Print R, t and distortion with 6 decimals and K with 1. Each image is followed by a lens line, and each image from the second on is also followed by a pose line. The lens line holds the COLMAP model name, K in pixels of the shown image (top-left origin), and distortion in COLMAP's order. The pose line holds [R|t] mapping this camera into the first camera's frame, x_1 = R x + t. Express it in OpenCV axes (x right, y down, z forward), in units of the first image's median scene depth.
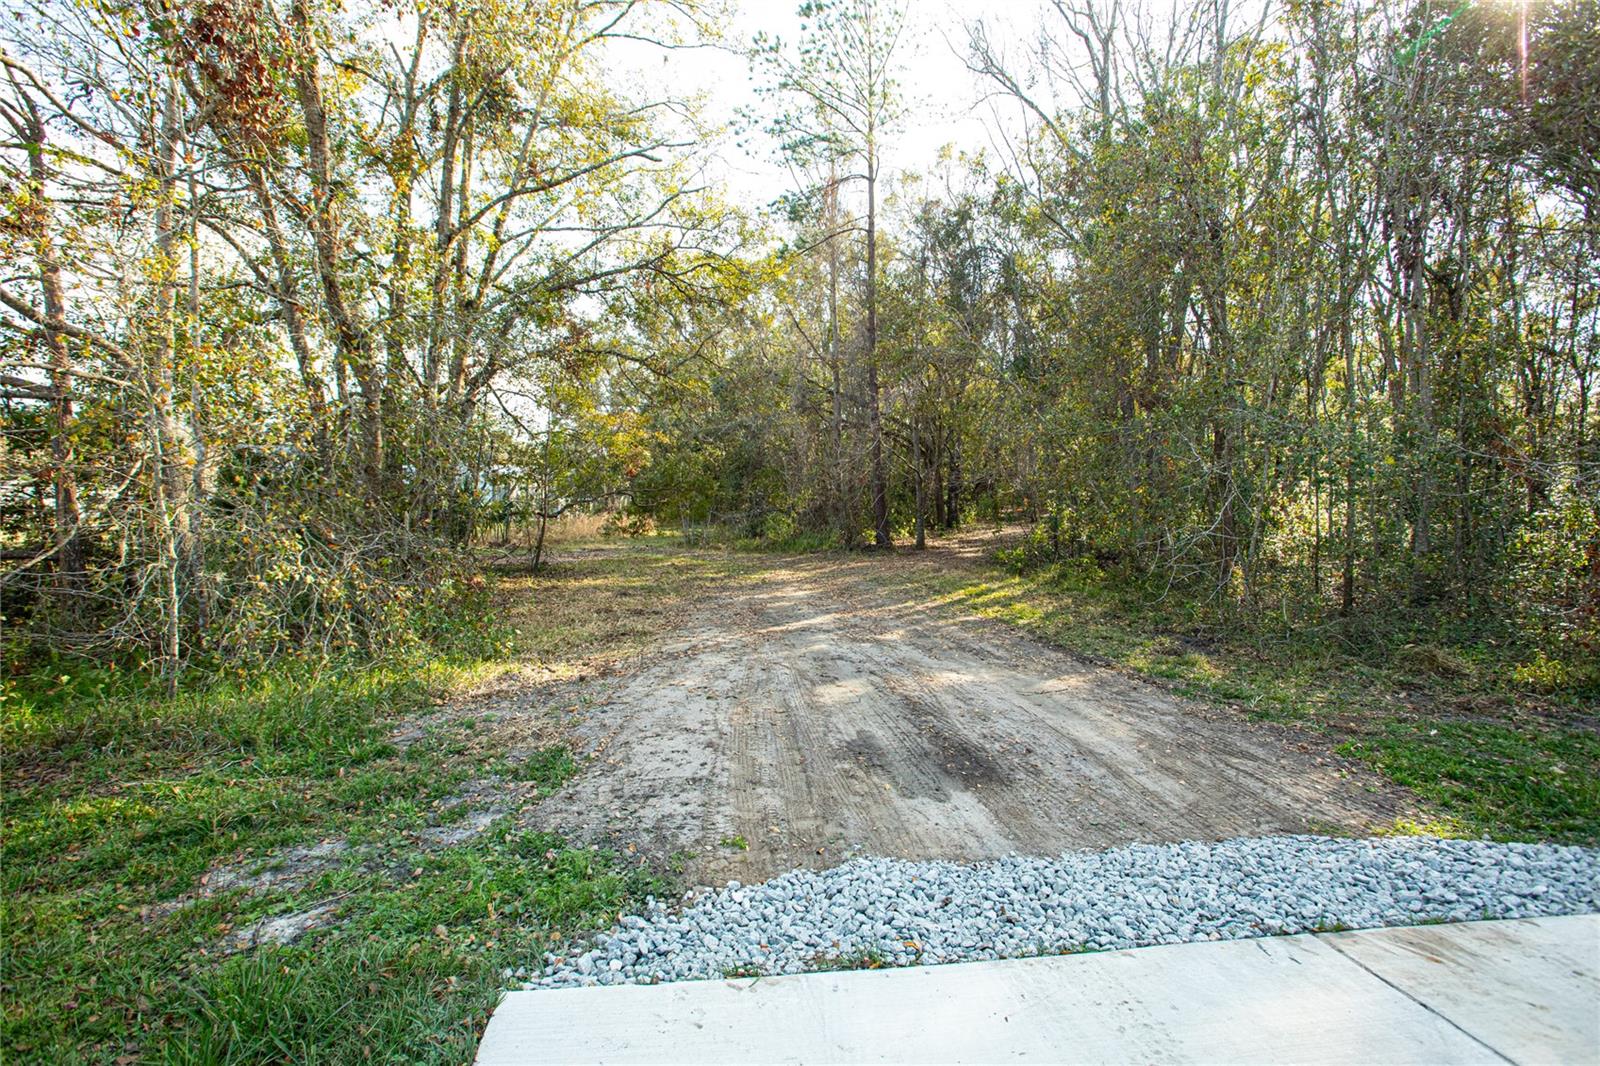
lens RADIAL K [[778.3, 0, 806.4], [0, 778.3, 522.4], [0, 0, 1]] dist [-0.019729, 0.000635]
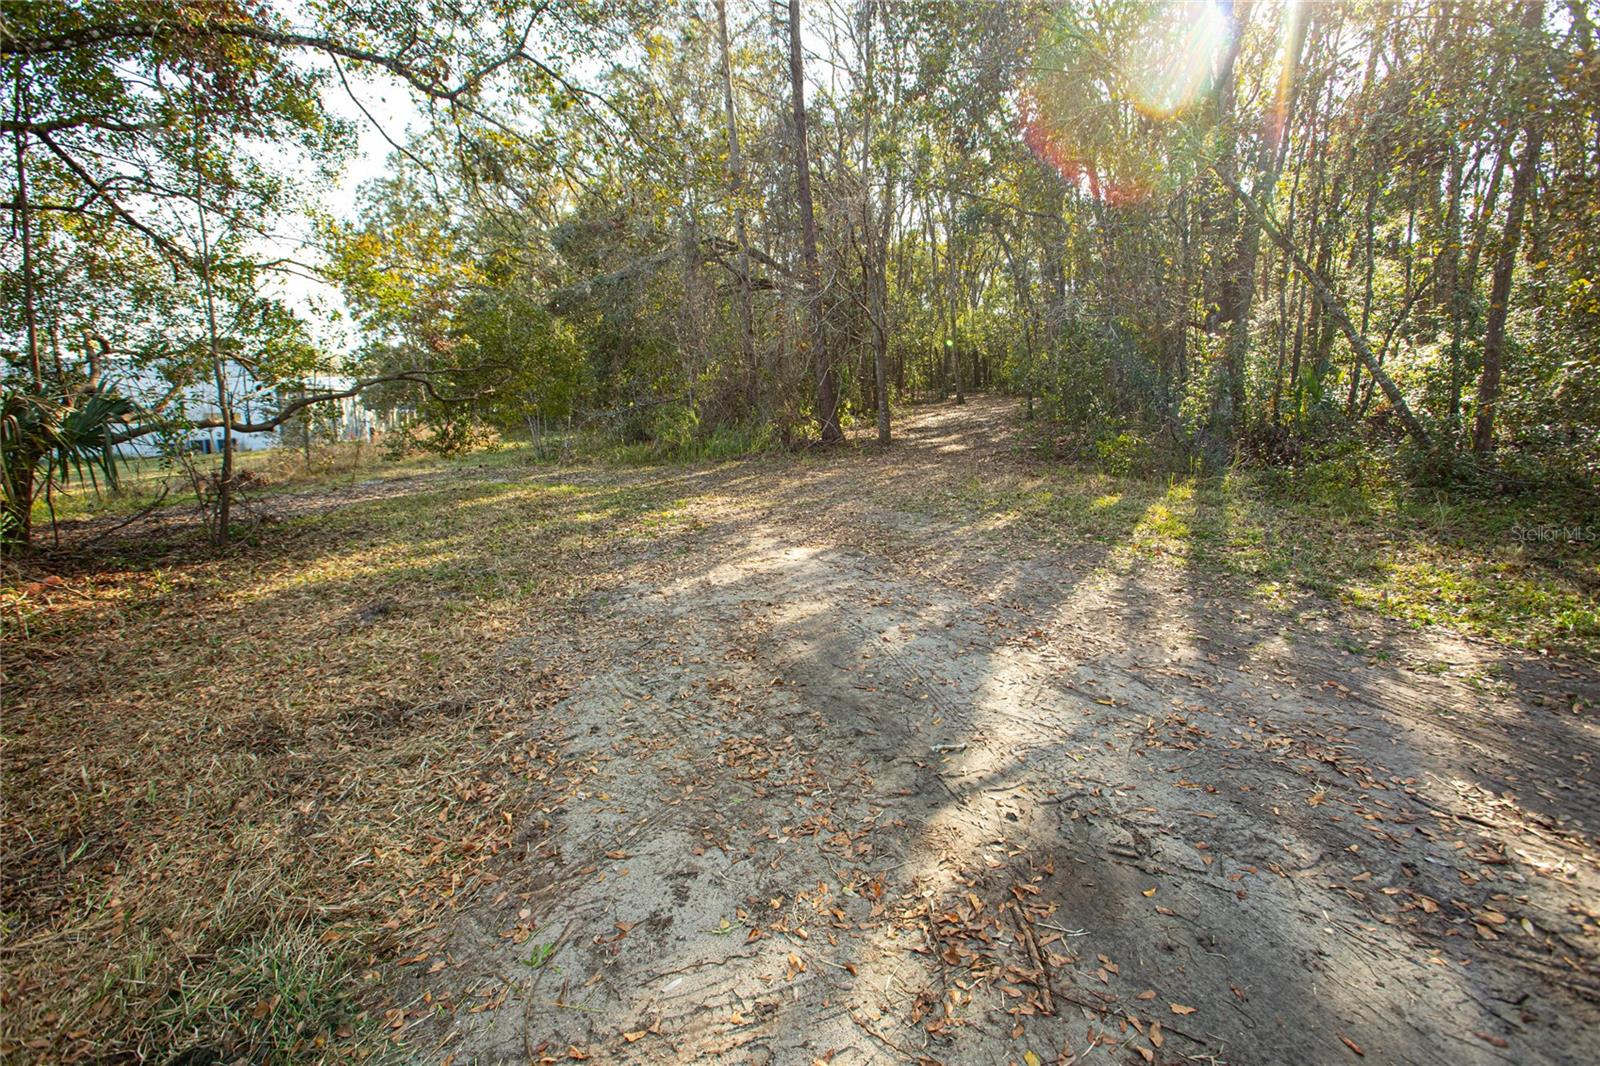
lens RADIAL K [[778.3, 0, 799.3], [0, 778.3, 537.0], [0, 0, 1]] dist [-0.019729, 0.000635]
pose [[0.984730, -0.085426, 0.151690, -0.045745], [0.062360, 0.986597, 0.150788, 0.007972], [-0.162538, -0.139026, 0.976859, 0.343797]]
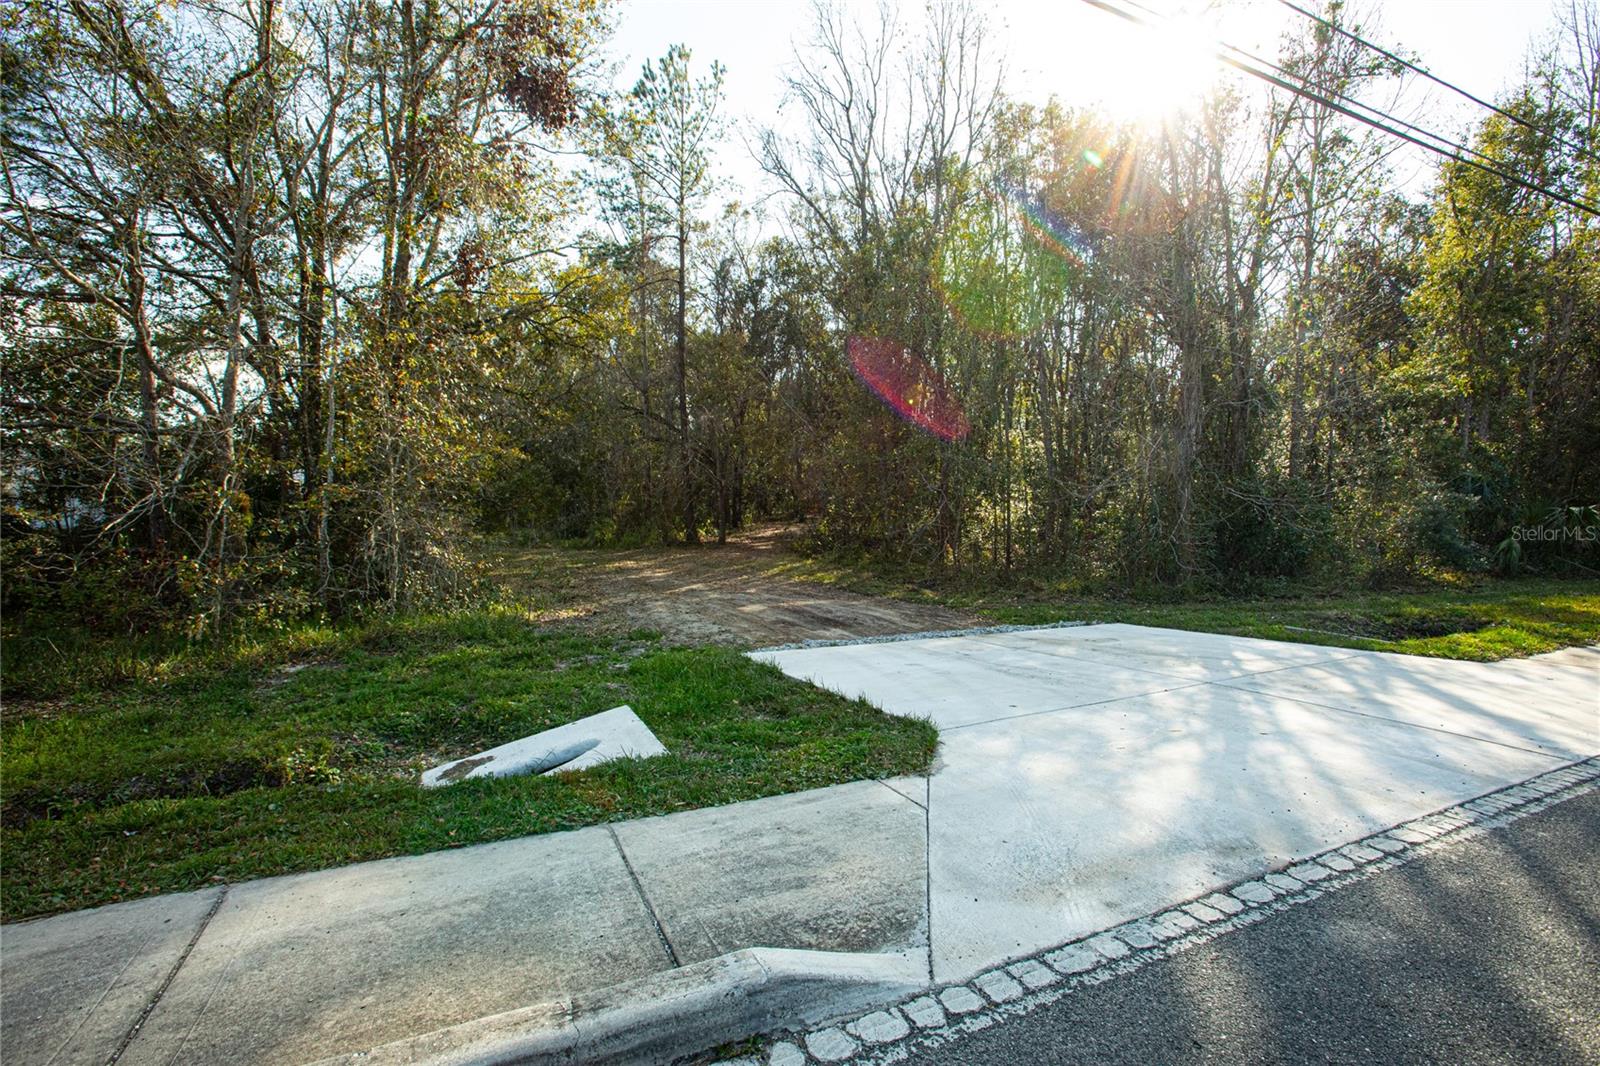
lens RADIAL K [[778.3, 0, 798.6], [0, 778.3, 534.2], [0, 0, 1]] dist [-0.019729, 0.000635]
pose [[0.955390, -0.015260, 0.294951, -0.109060], [0.011769, 0.999838, 0.013609, 0.003784], [-0.295111, -0.009531, 0.955415, -0.225712]]
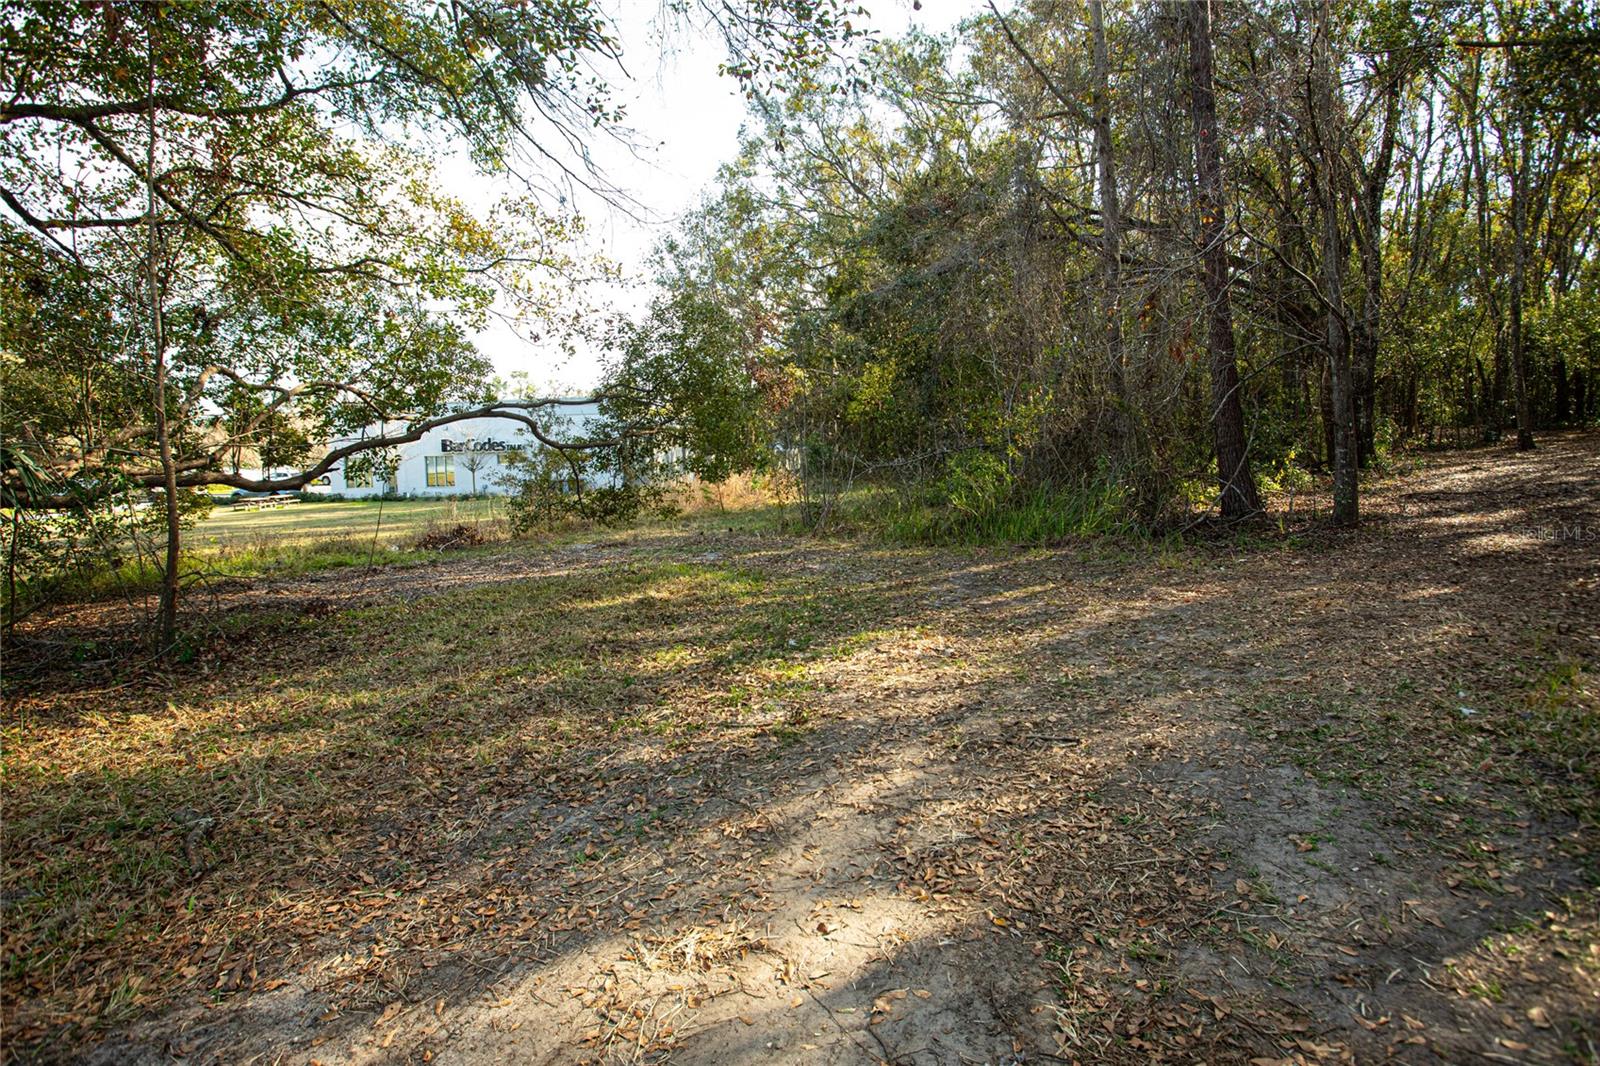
lens RADIAL K [[933.6, 0, 804.9], [0, 933.6, 535.1], [0, 0, 1]] dist [0.028858, 0.003082]
pose [[0.959518, -0.026745, -0.280375, 0.021776], [0.043392, 0.997633, 0.053336, 0.003390], [0.278285, -0.063343, 0.958408, 0.516034]]
